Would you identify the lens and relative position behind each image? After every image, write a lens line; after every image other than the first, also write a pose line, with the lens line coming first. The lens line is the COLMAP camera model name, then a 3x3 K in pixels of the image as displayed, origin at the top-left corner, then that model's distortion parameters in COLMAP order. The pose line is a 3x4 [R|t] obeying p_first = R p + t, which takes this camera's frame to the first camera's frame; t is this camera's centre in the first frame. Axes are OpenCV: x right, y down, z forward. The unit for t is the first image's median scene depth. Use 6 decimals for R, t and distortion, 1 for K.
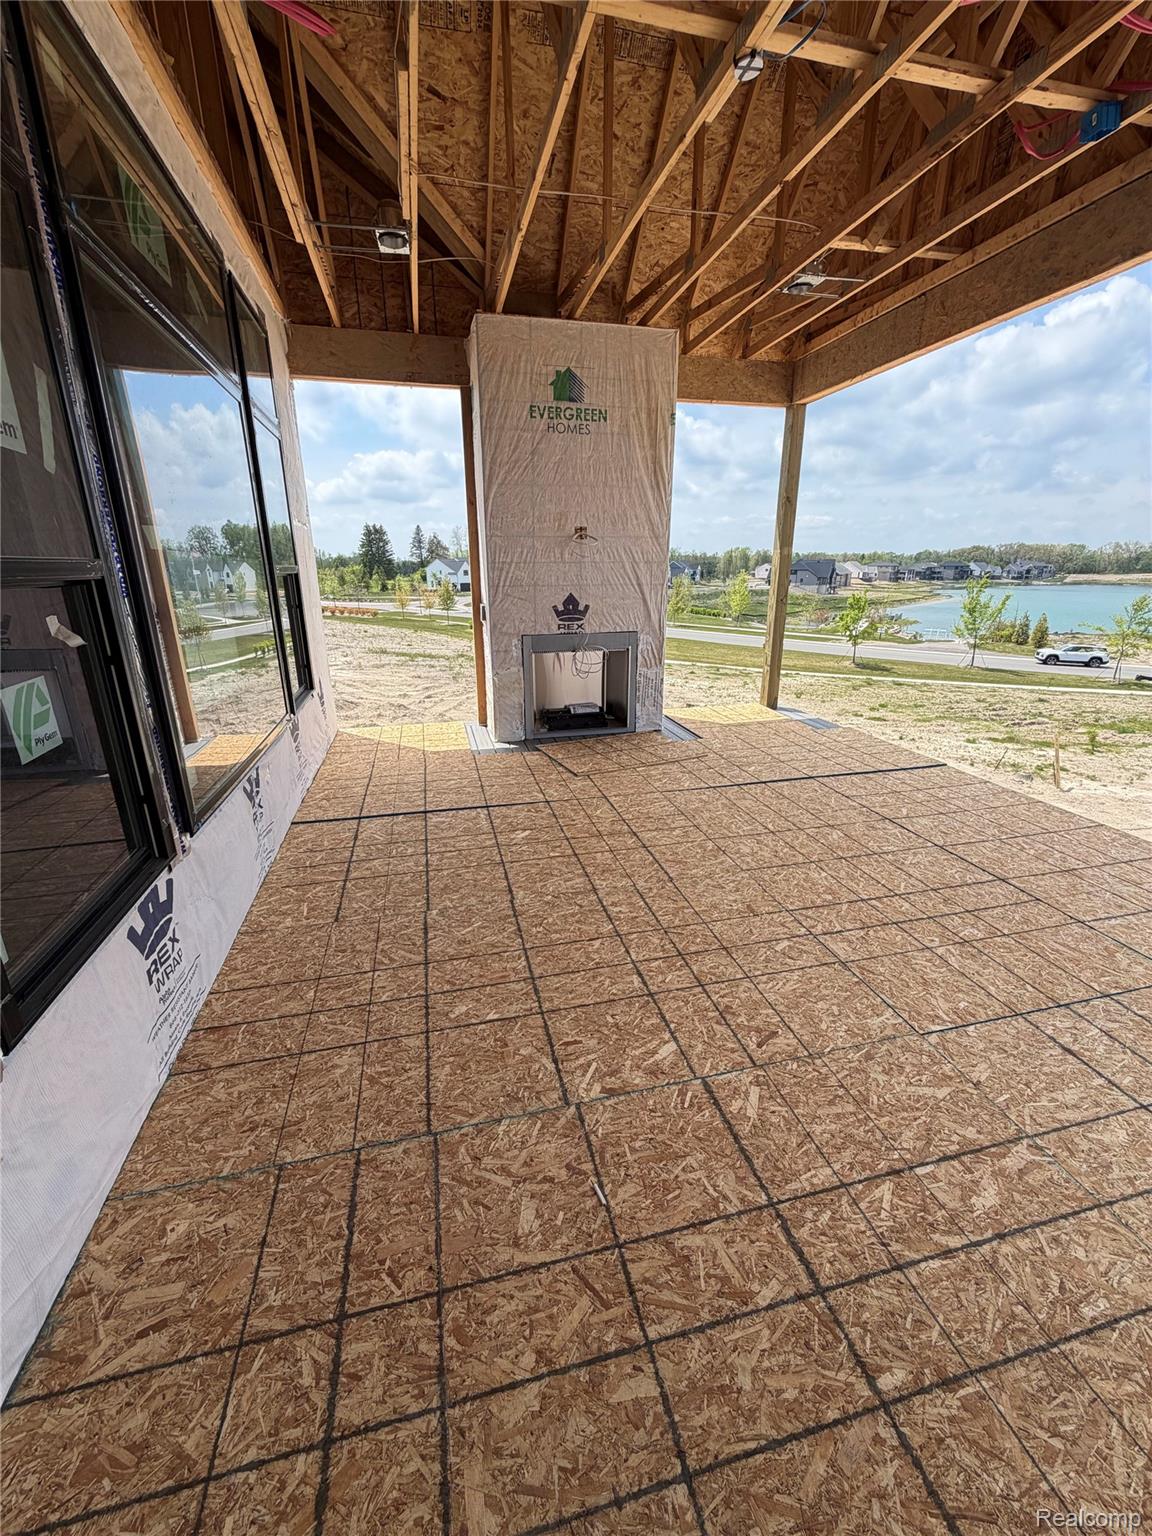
lens RADIAL K [[607.6, 0, 580.6], [0, 607.6, 765.0], [0, 0, 1]] dist [-0.001211, 0.000172]
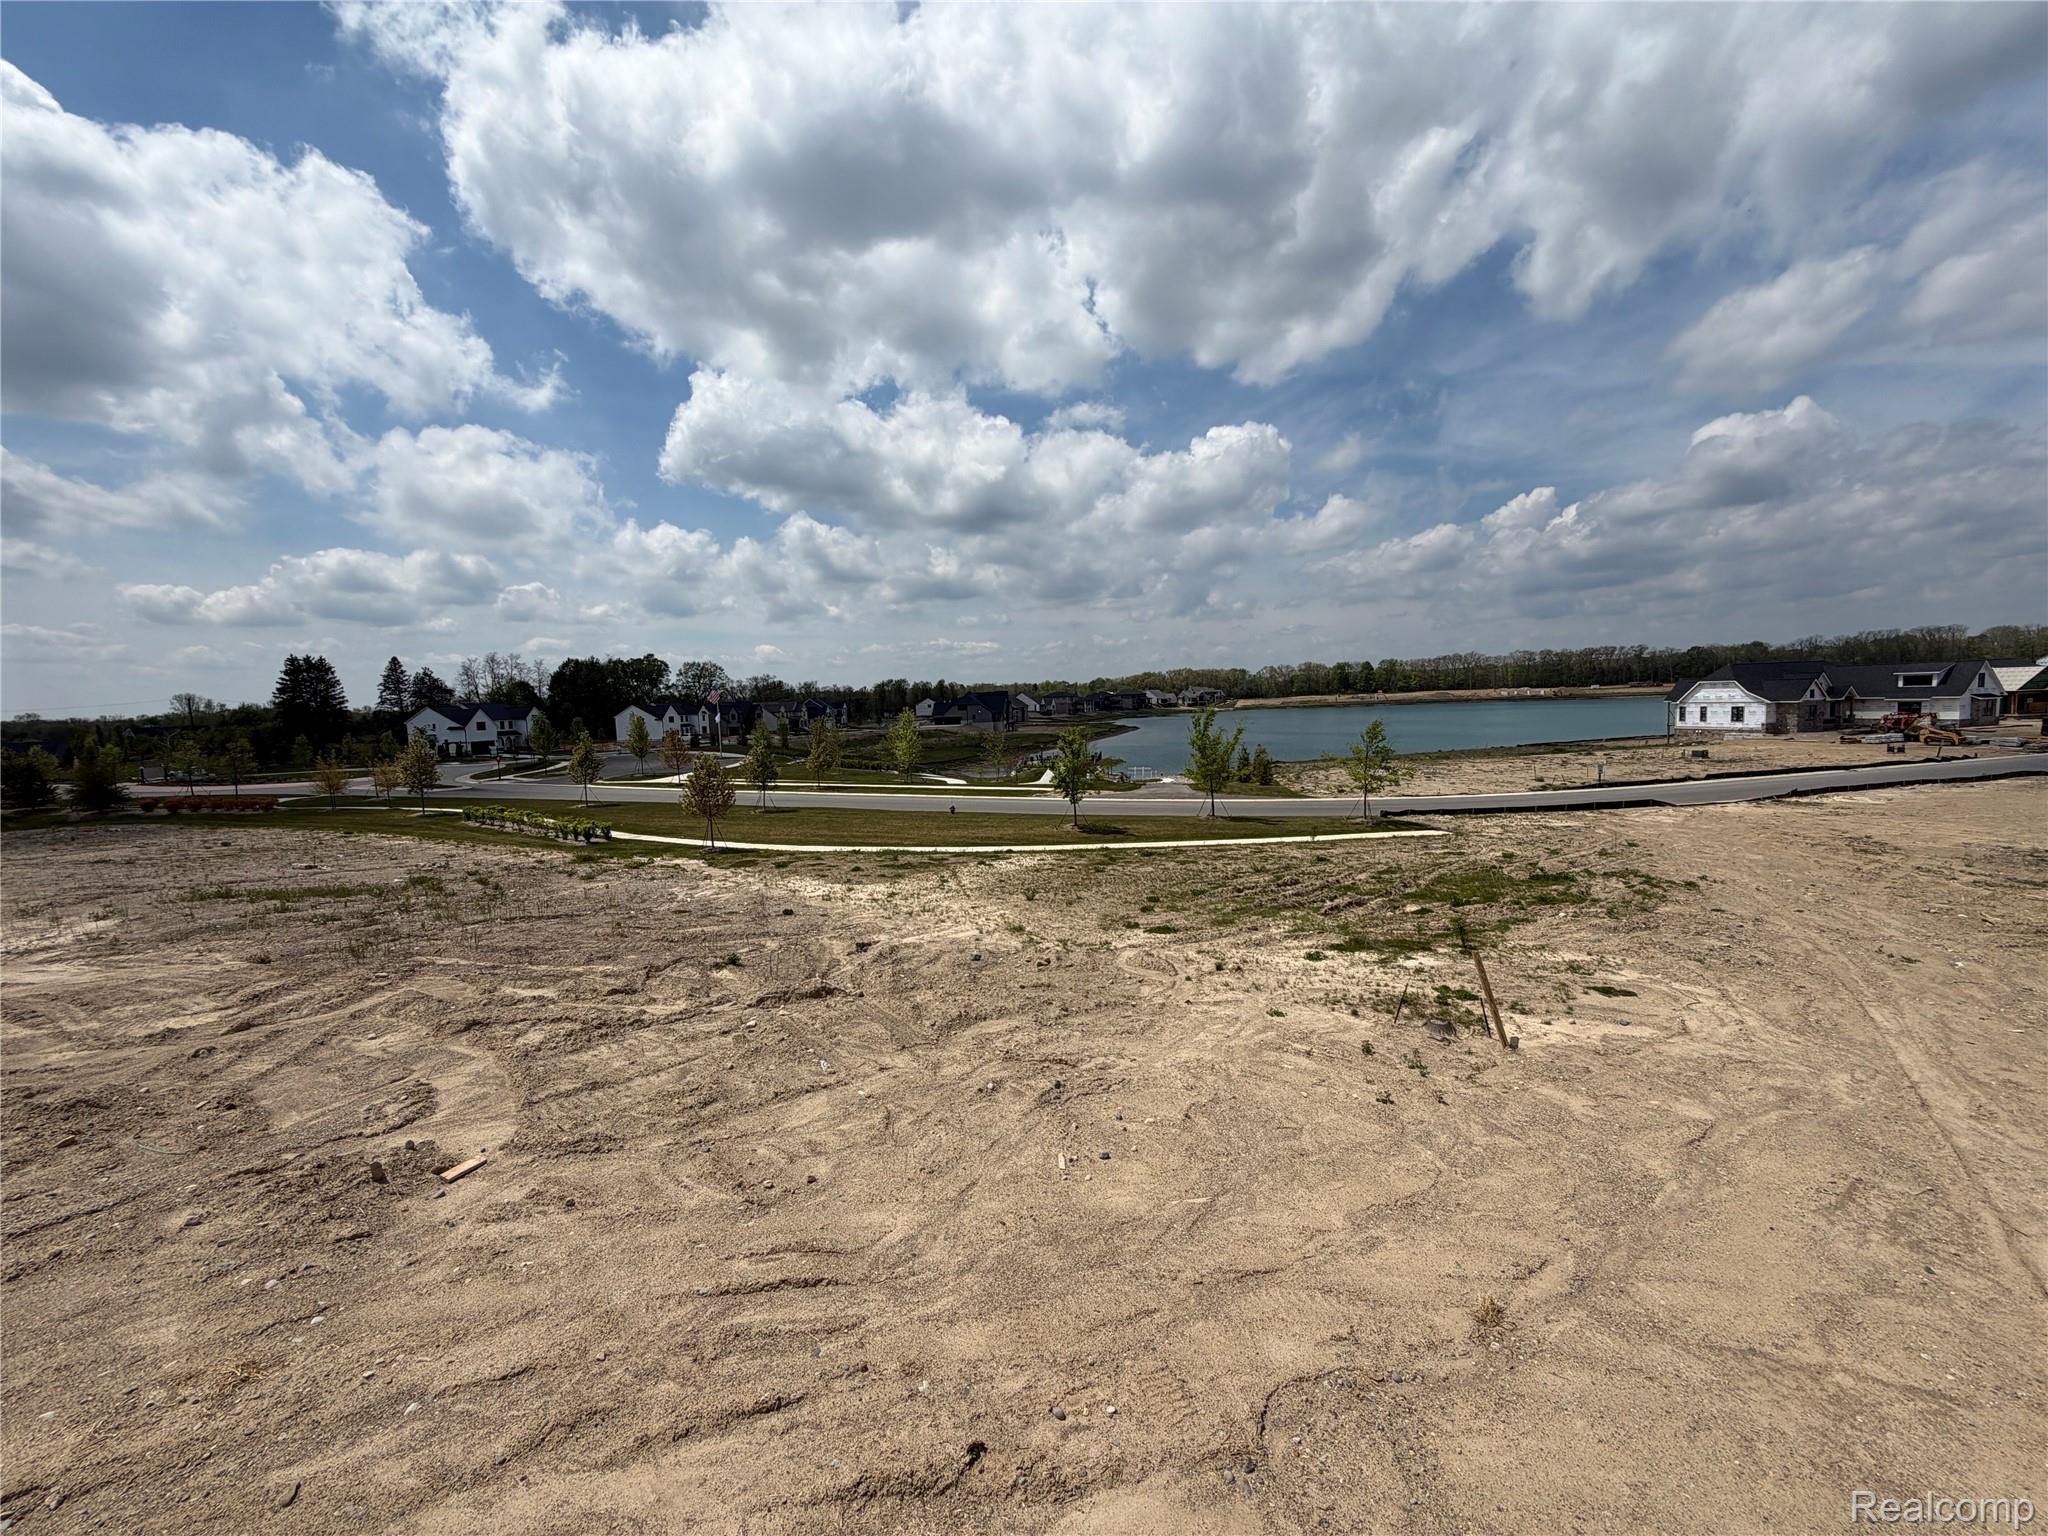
lens RADIAL K [[810.1, 0, 1008.8], [0, 810.1, 760.0], [0, 0, 1]] dist [-0.001211, 0.000172]
pose [[0.926786, -0.057742, 0.371124, 0.186160], [0.146740, 0.965244, -0.216266, -0.395581], [-0.345738, 0.254891, 0.903048, 1.160591]]
